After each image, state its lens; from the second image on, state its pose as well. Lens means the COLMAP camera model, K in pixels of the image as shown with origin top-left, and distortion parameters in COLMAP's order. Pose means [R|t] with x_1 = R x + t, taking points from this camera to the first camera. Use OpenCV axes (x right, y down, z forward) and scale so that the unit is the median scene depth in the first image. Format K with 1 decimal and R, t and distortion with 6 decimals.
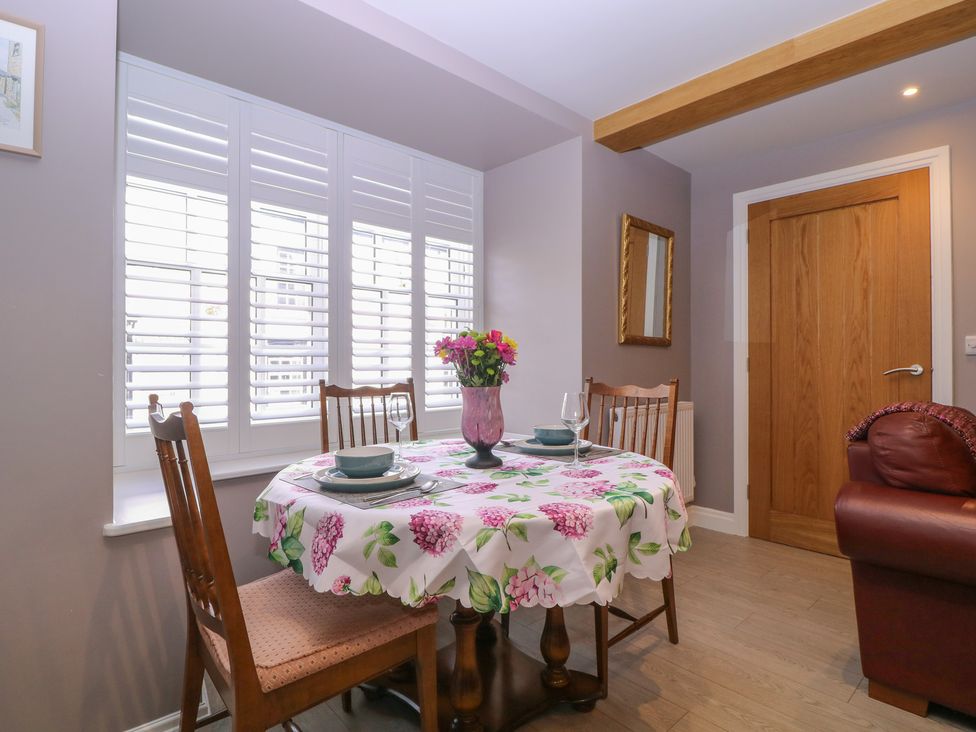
lens RADIAL K [[508.9, 0, 483.8], [0, 508.9, 362.4], [0, 0, 1]] dist [-0.012967, -0.008254]
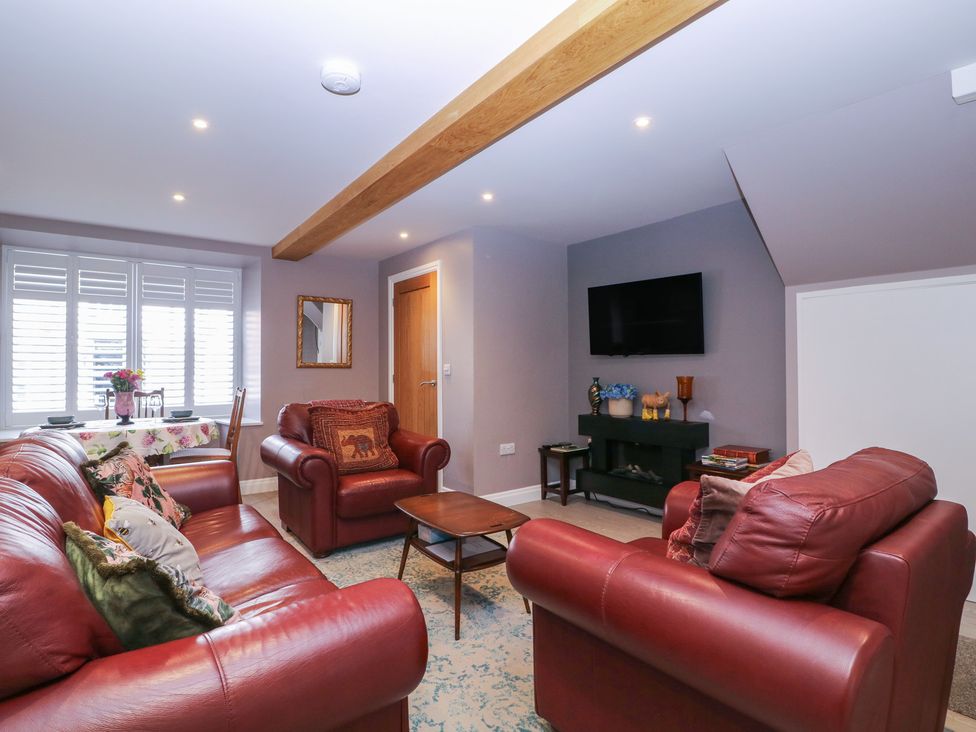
lens RADIAL K [[508.9, 0, 490.7], [0, 508.9, 363.9], [0, 0, 1]] dist [-0.012967, -0.008254]
pose [[0.995006, -0.002191, -0.099794, 1.254013], [0.001575, 0.999979, -0.006259, -0.044810], [0.099806, 0.006070, 0.994988, -0.781902]]
